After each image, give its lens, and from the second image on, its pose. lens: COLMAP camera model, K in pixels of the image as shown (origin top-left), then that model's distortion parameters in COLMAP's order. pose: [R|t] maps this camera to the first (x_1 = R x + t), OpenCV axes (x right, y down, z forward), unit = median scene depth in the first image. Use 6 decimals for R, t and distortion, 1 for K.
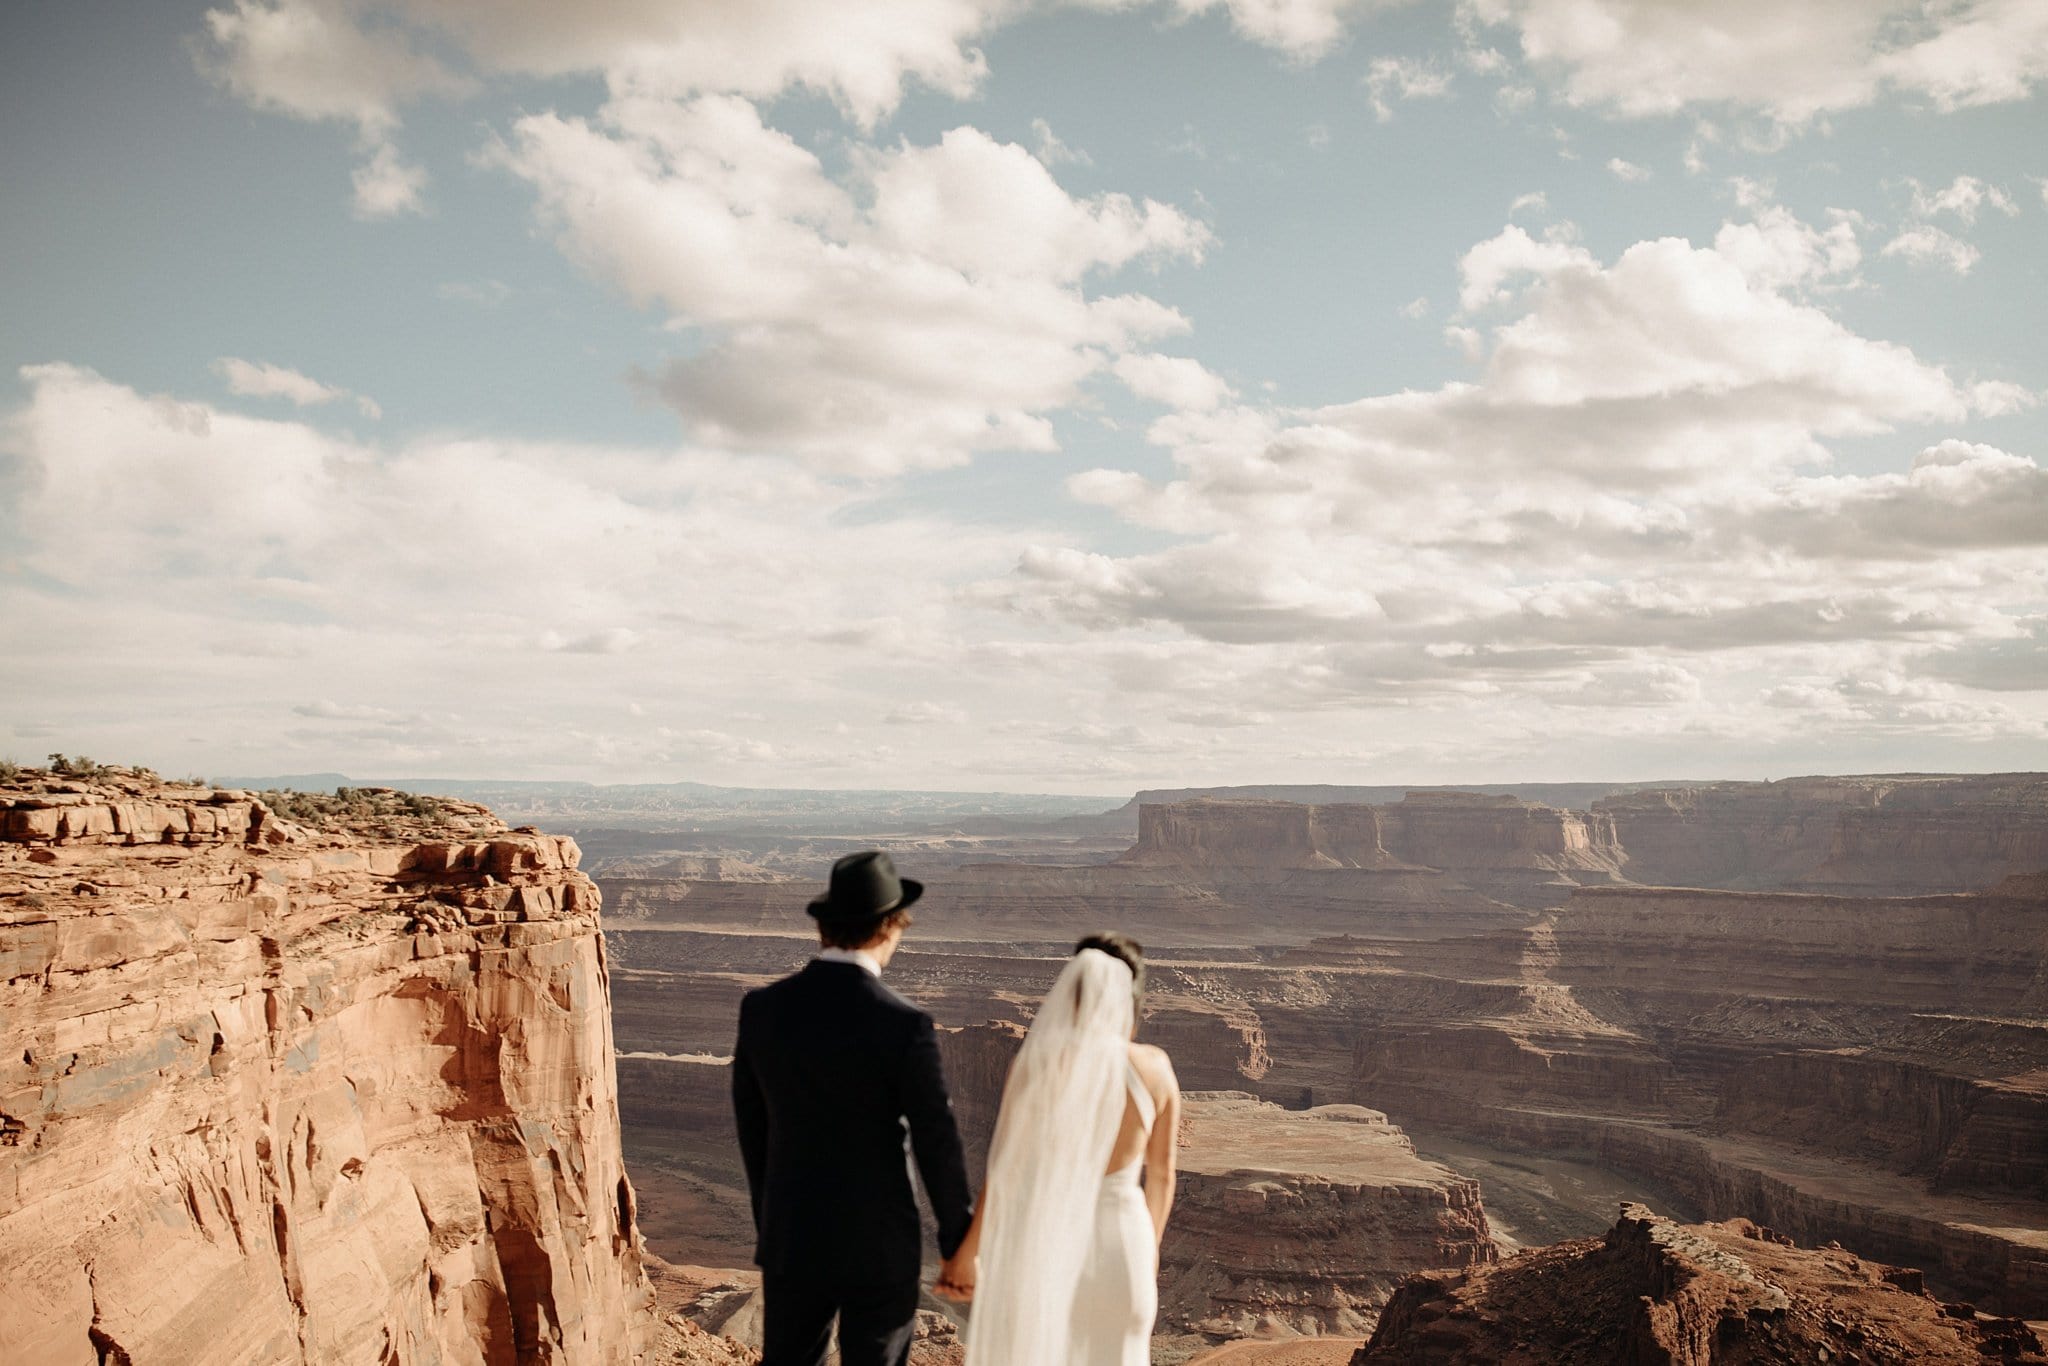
lens RADIAL K [[2036.6, 0, 1010.8], [0, 2036.6, 671.6], [0, 0, 1]] dist [-0.013283, -0.011126]
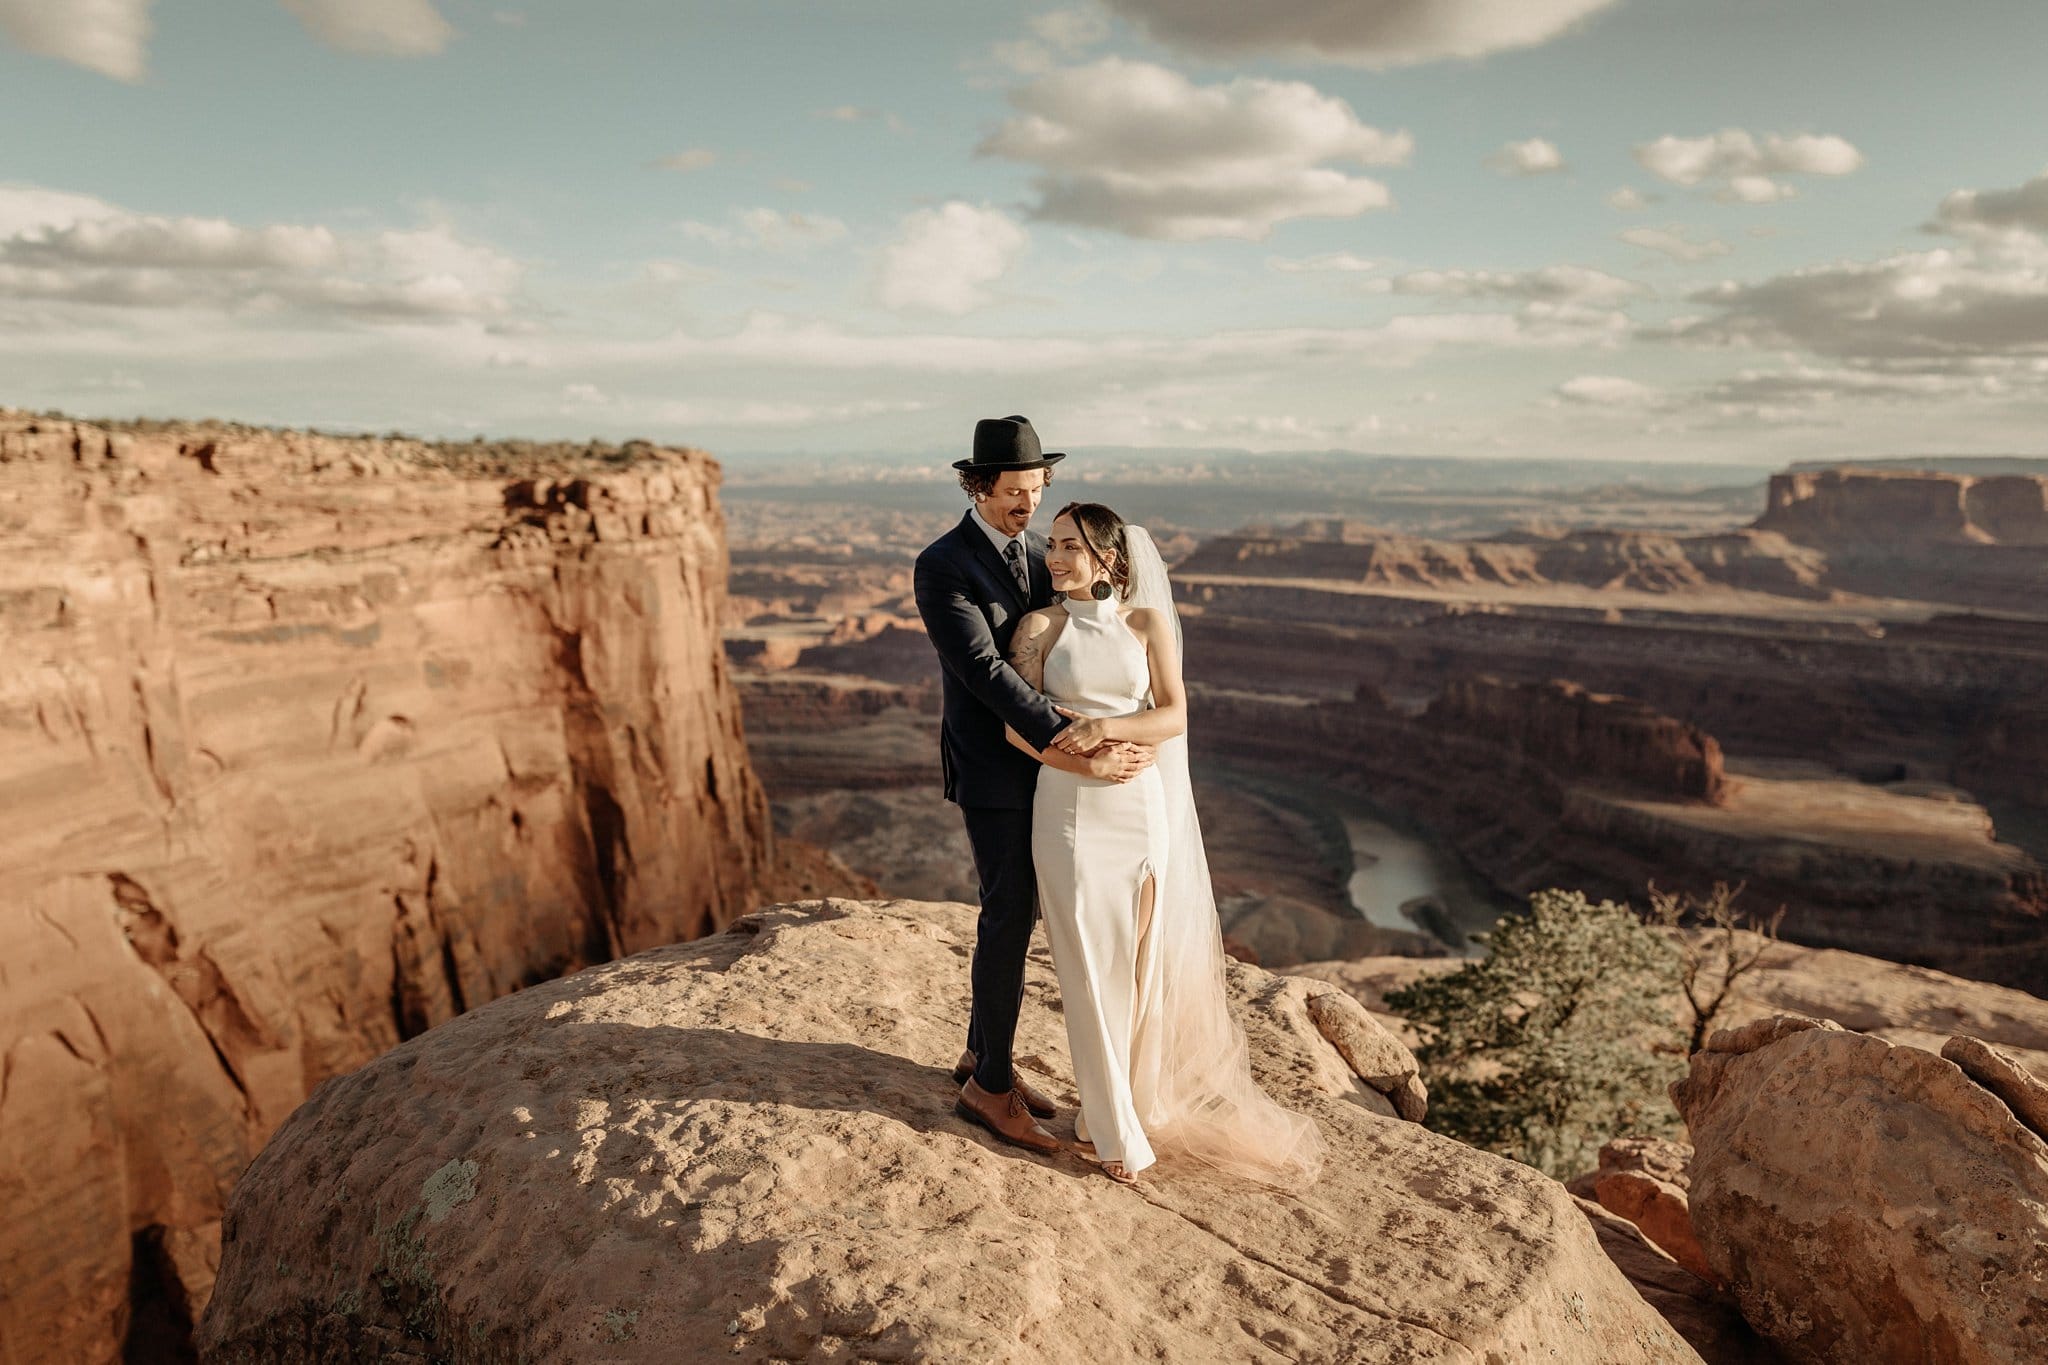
lens RADIAL K [[1865.5, 0, 940.6], [0, 1865.5, 686.1], [0, 0, 1]] dist [0.023312, -0.014439]
pose [[0.920894, 0.053677, -0.386101, 0.396679], [0.015791, 0.984525, 0.174534, 0.013631], [0.389494, -0.166824, 0.905795, 0.037471]]
